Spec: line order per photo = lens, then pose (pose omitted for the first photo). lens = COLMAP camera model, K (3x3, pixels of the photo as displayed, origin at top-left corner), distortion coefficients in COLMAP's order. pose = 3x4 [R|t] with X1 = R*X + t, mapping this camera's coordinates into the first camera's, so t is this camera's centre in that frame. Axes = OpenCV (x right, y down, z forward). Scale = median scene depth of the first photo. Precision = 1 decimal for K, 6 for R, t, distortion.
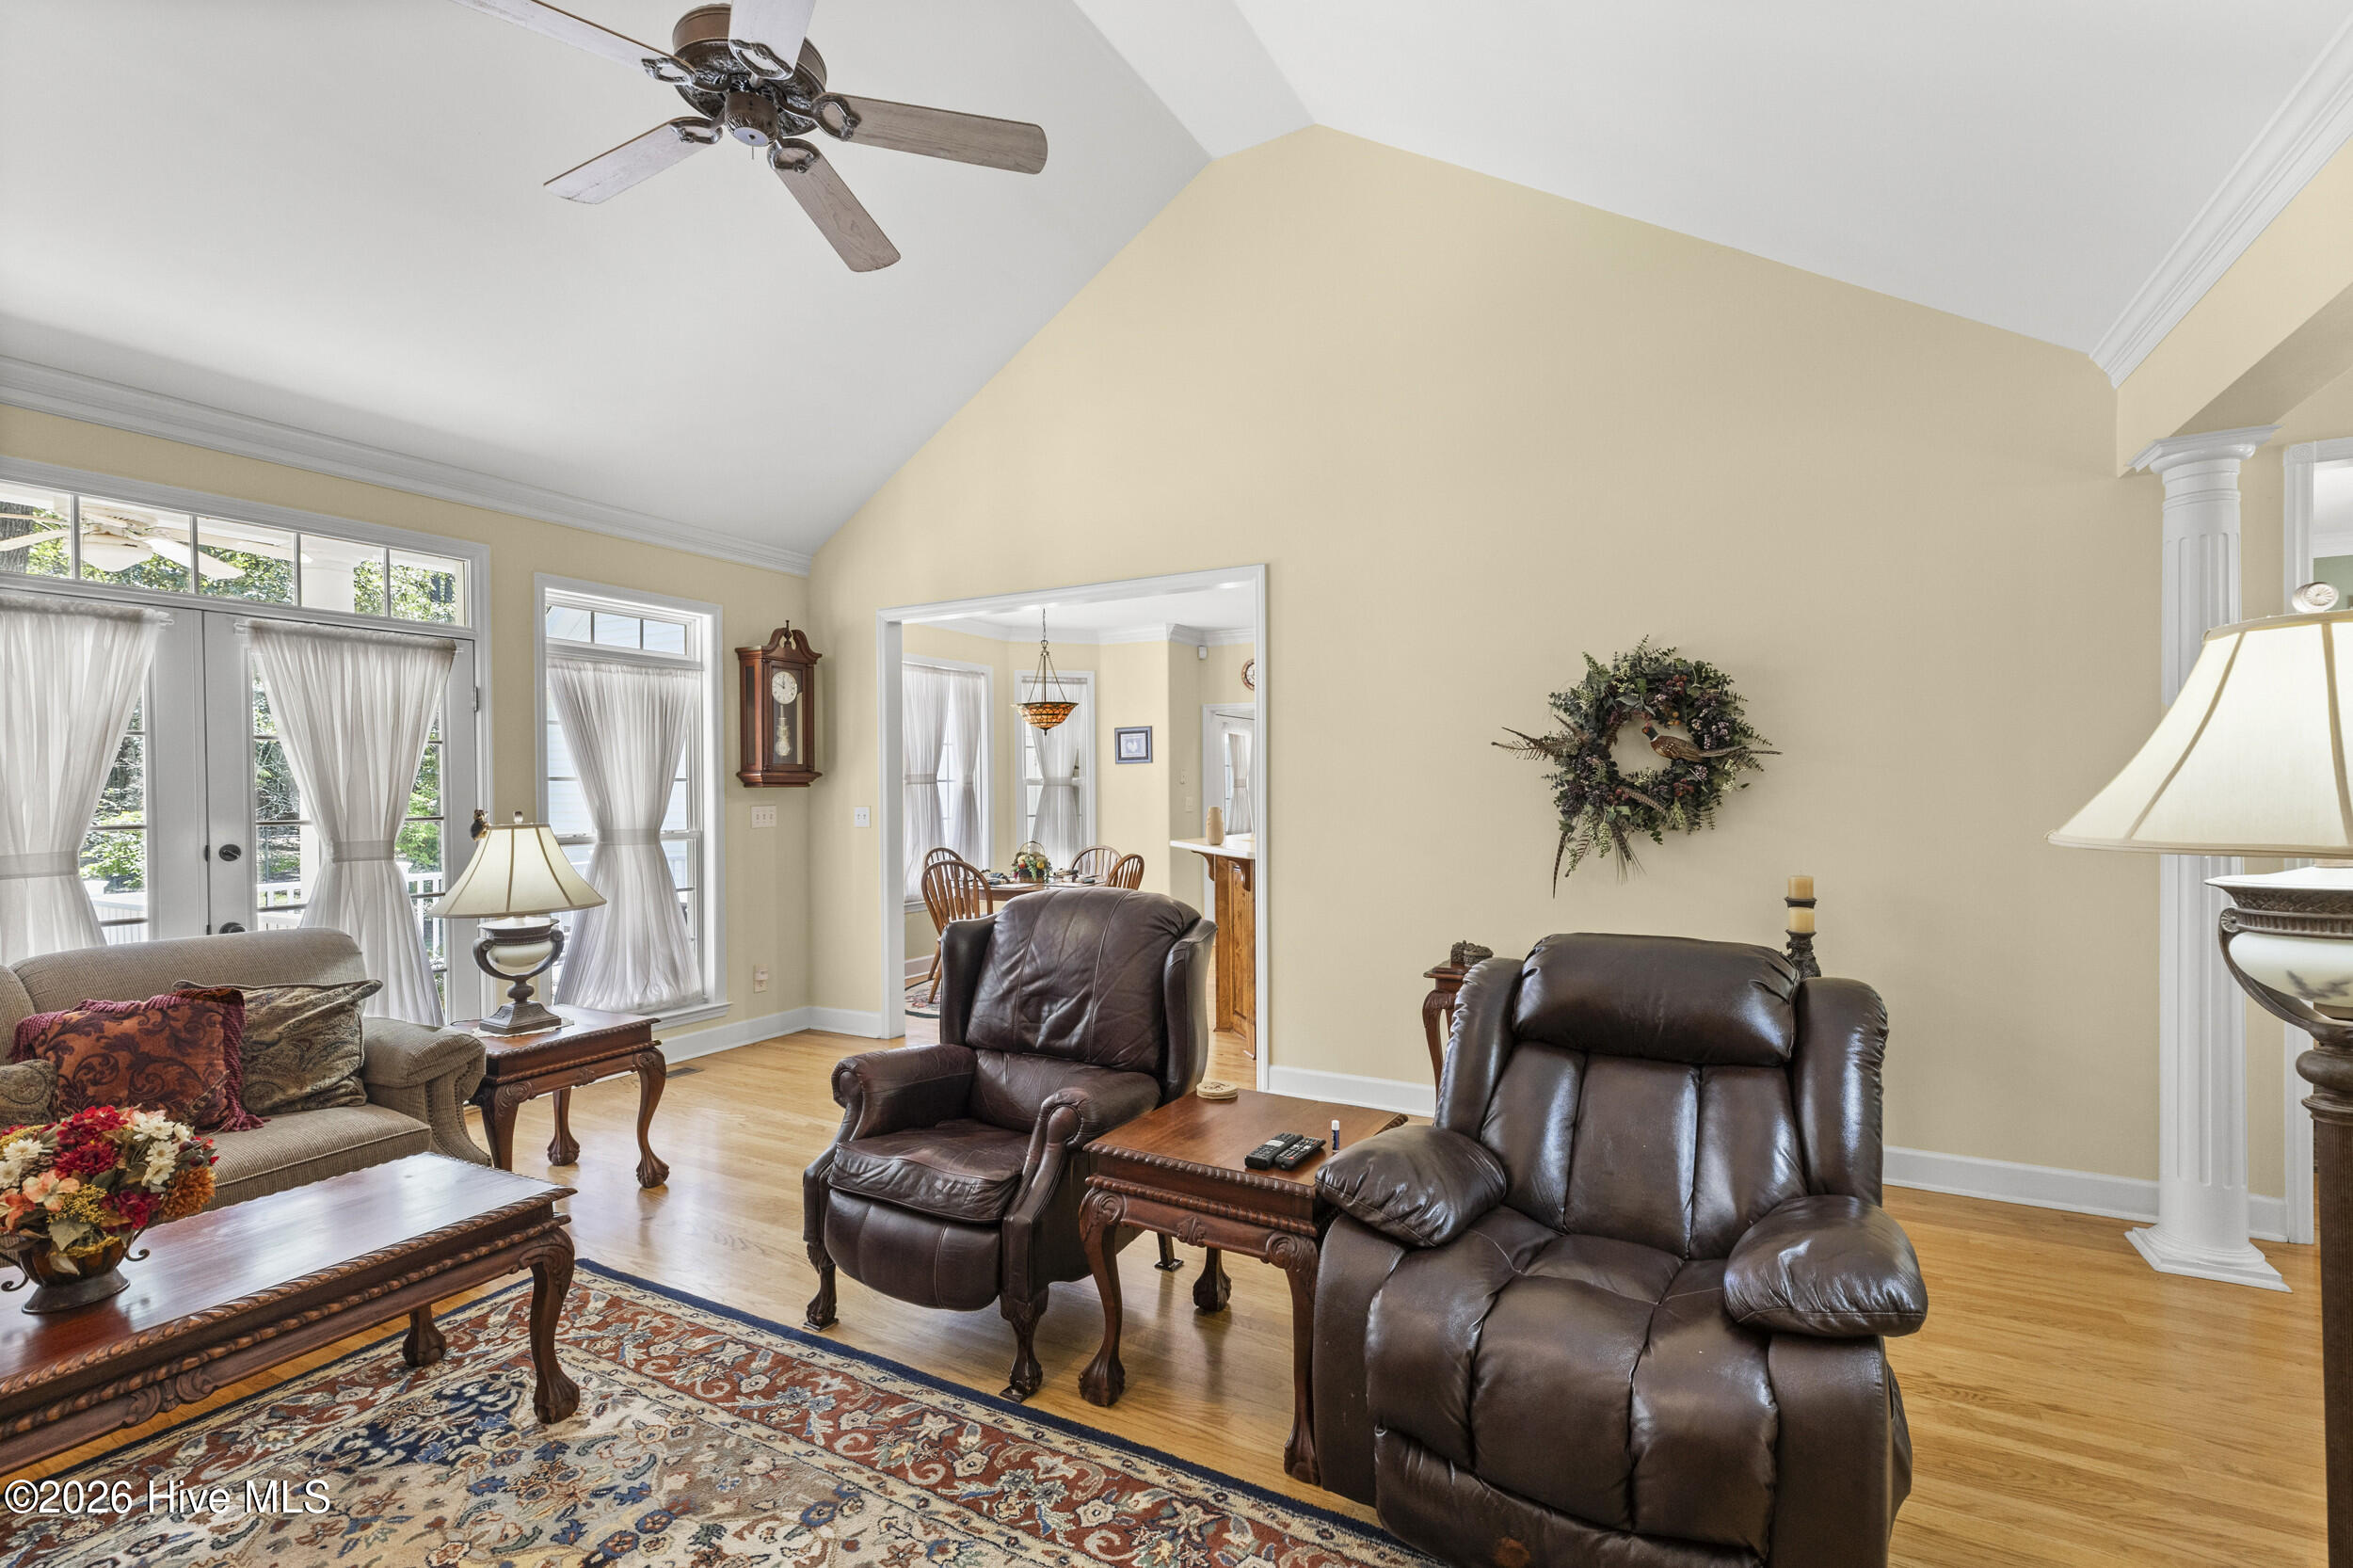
lens RADIAL K [[1065.7, 0, 1174.0], [0, 1065.7, 797.7], [0, 0, 1]] dist [0.002846, -0.000704]
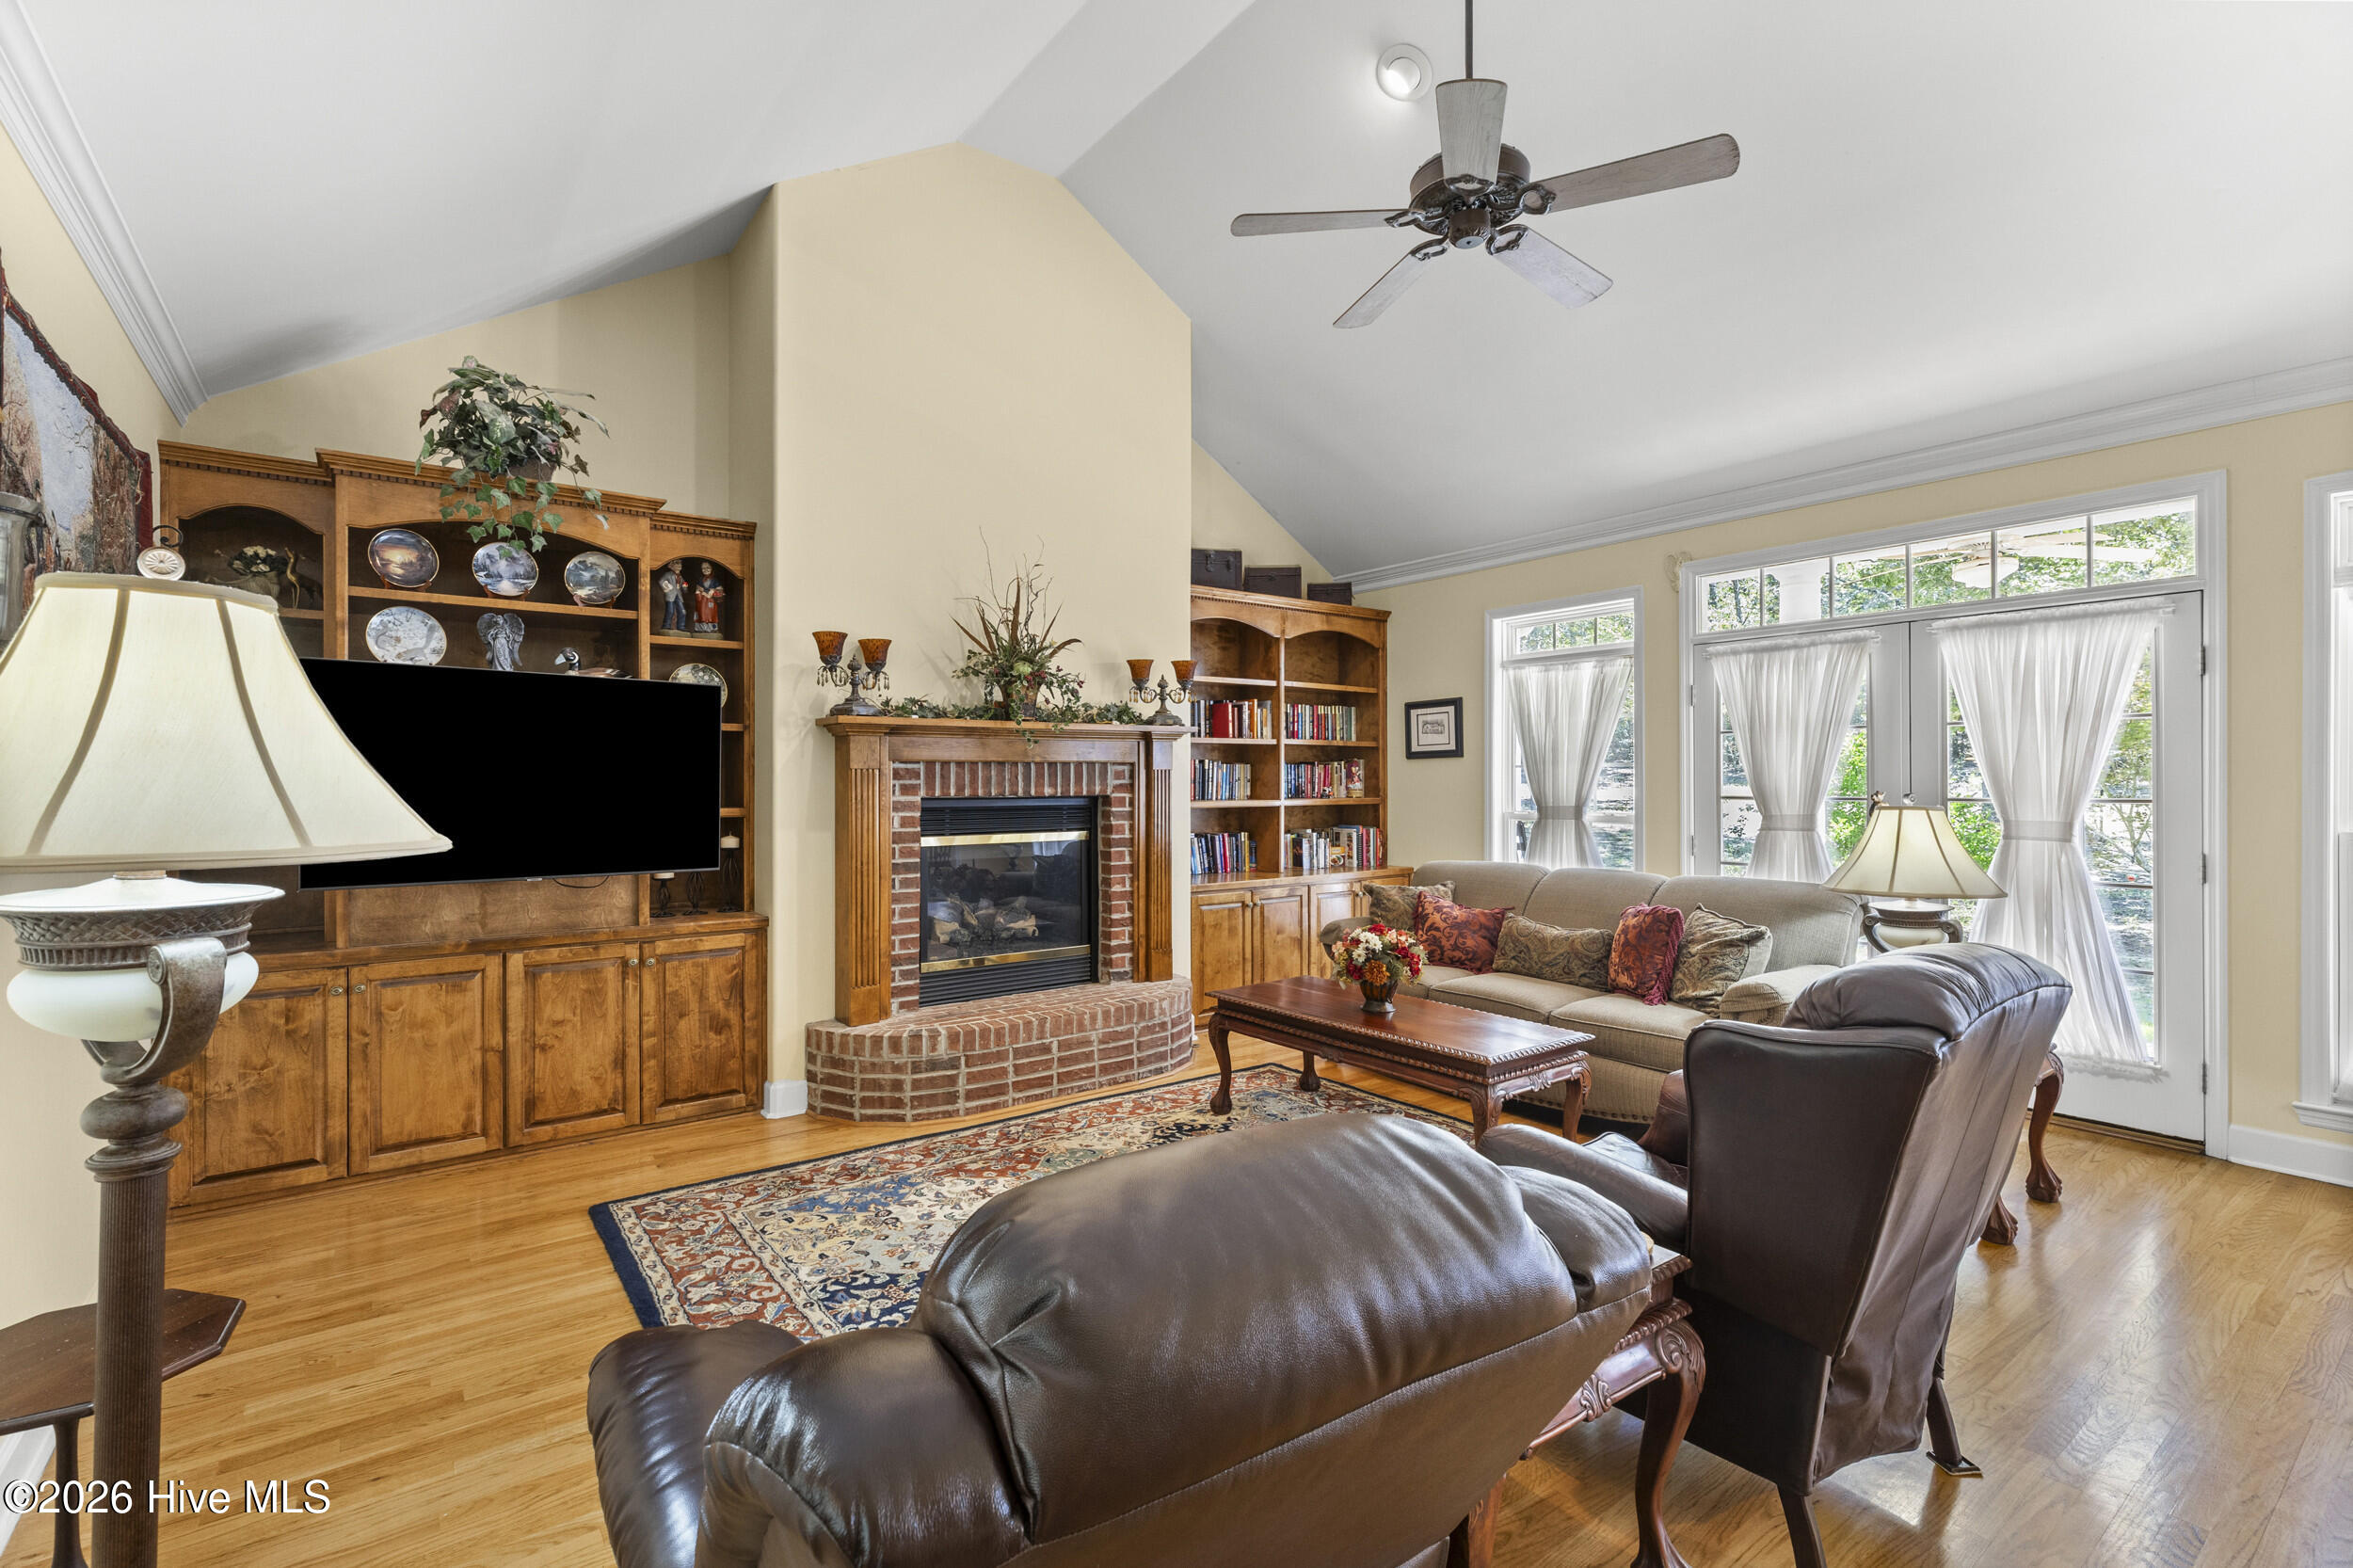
lens RADIAL K [[1065.7, 0, 1178.0], [0, 1065.7, 775.1], [0, 0, 1]] dist [0.002846, -0.000704]
pose [[-0.407625, 0.009979, -0.913095, 0.805221], [0.004674, 0.999950, 0.008842, -0.022964], [0.913137, -0.000664, -0.407651, 1.100281]]
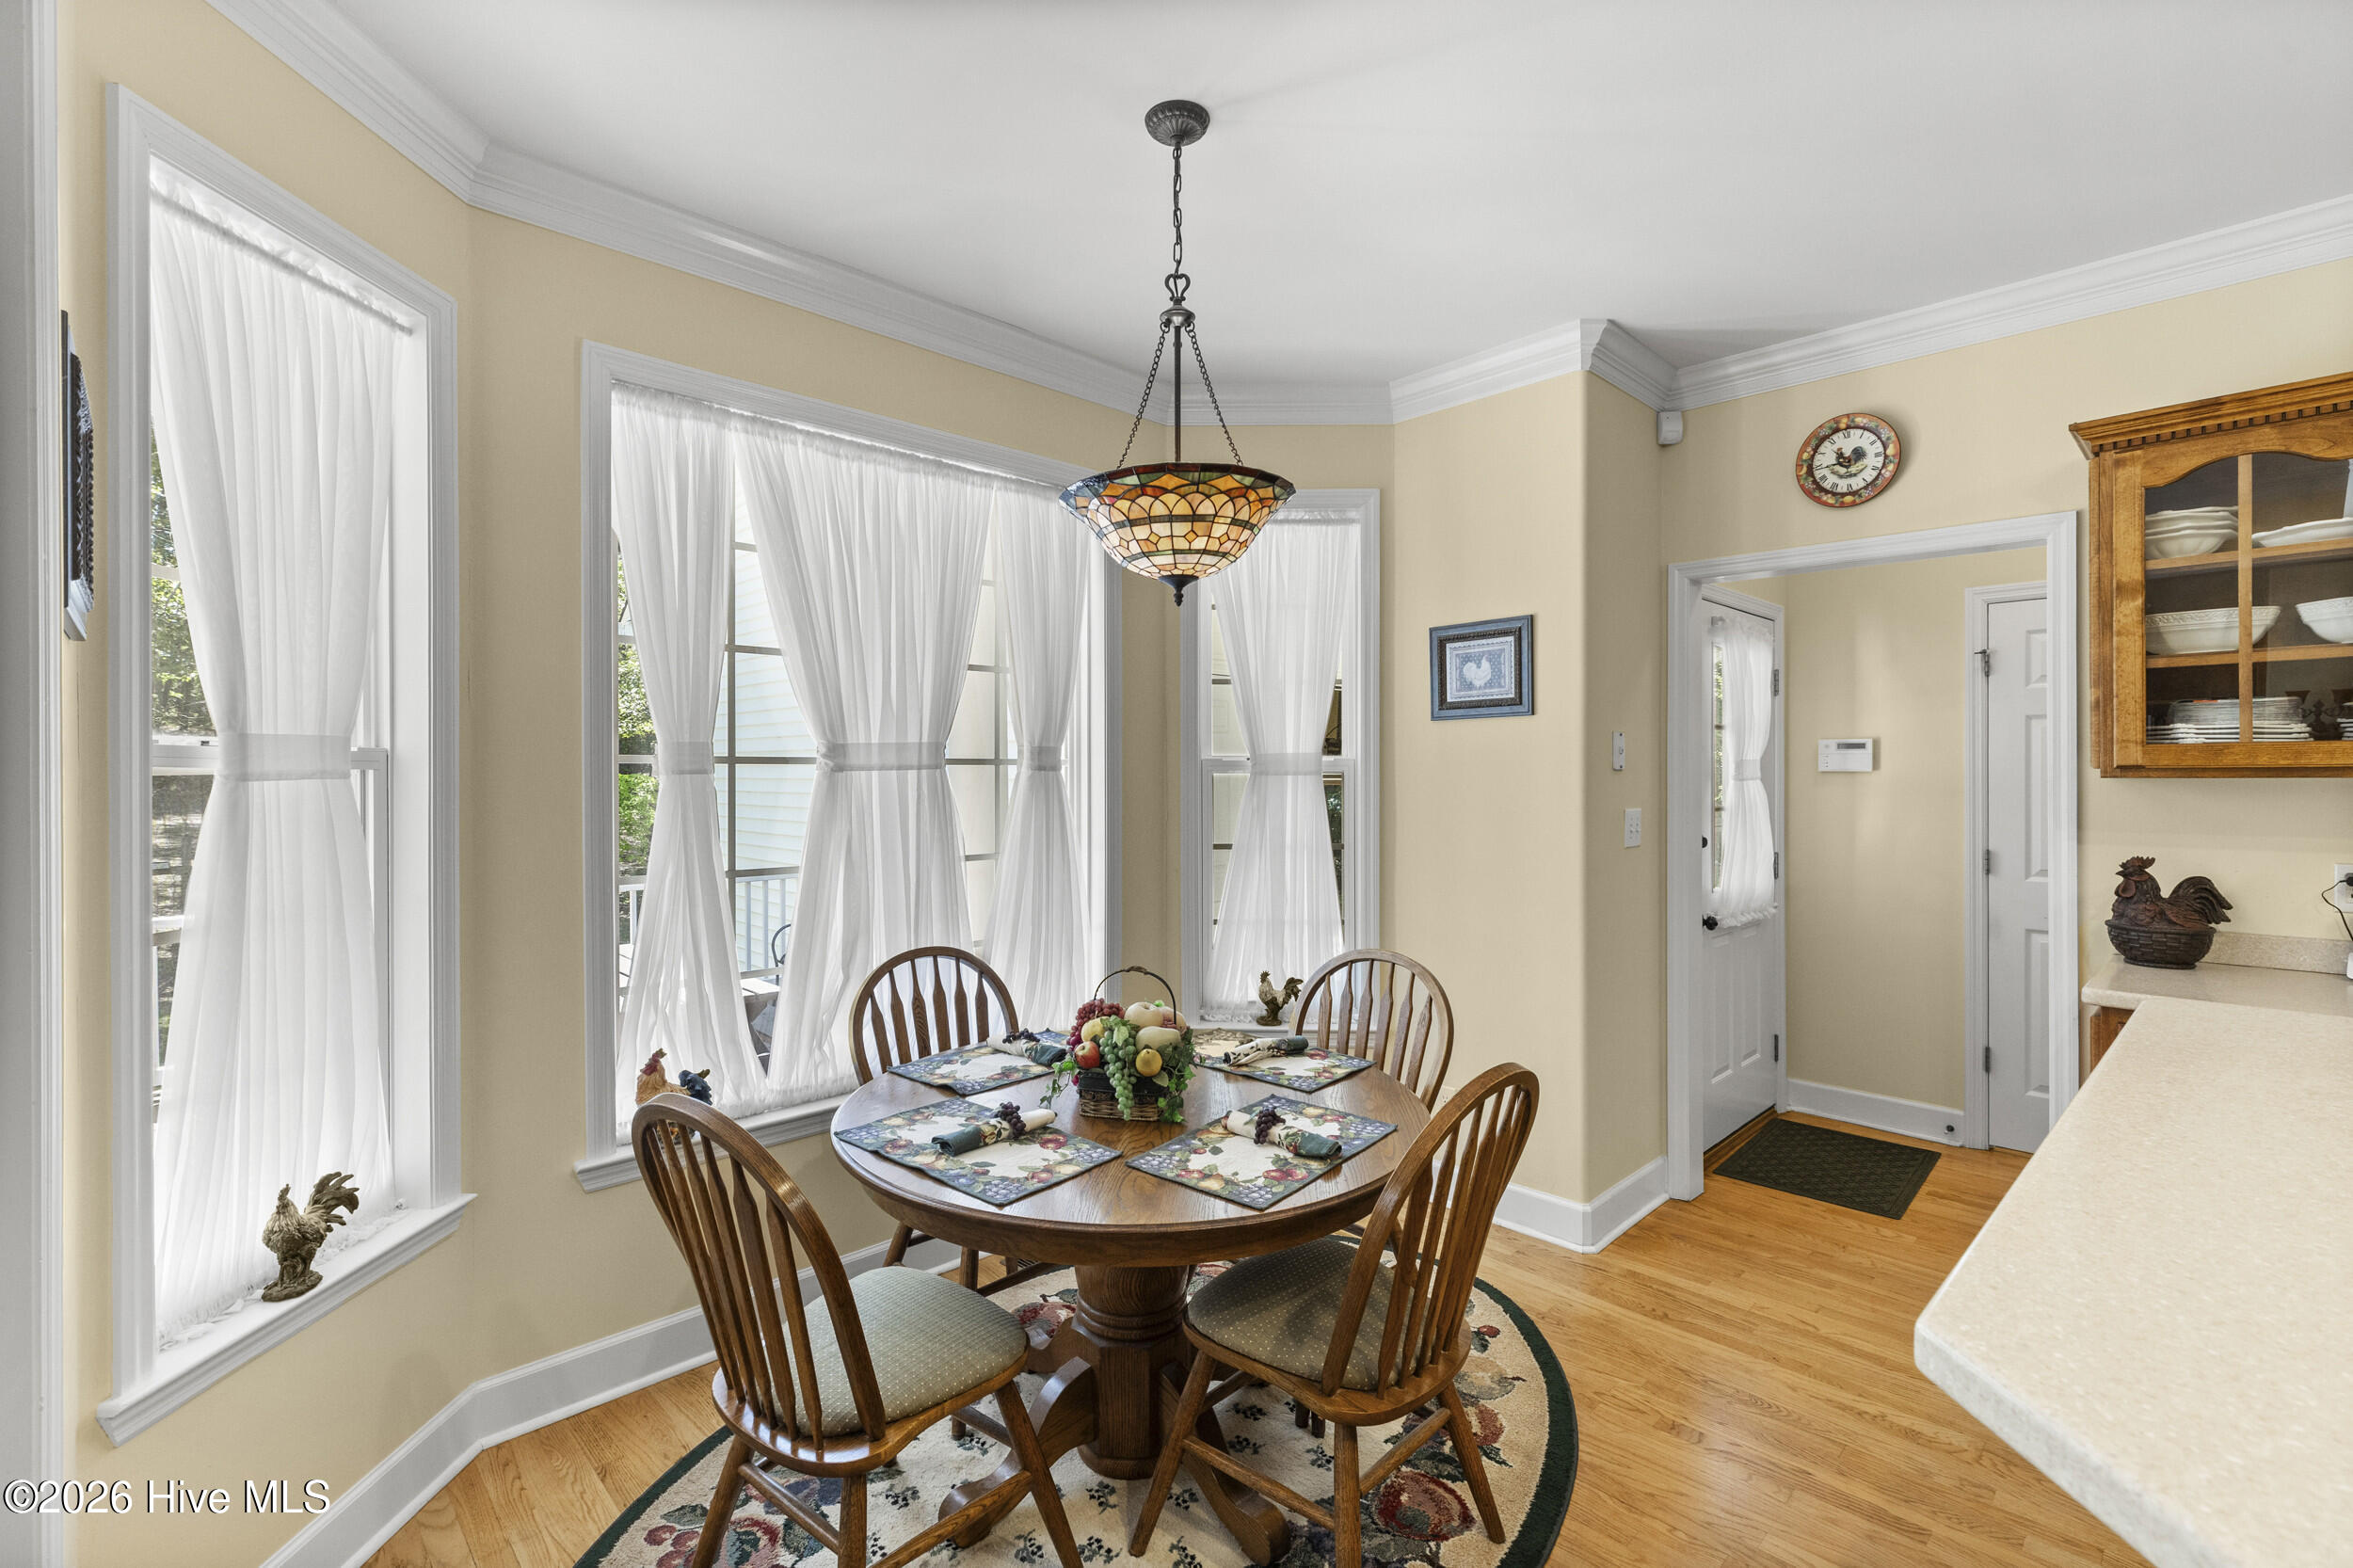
lens RADIAL K [[1065.7, 0, 1176.5], [0, 1065.7, 777.4], [0, 0, 1]] dist [0.002846, -0.000704]
pose [[0.956170, 0.007227, -0.292724, -0.029327], [-0.006429, 0.999973, 0.003689, -0.011537], [0.292742, -0.001646, 0.956190, 0.591537]]
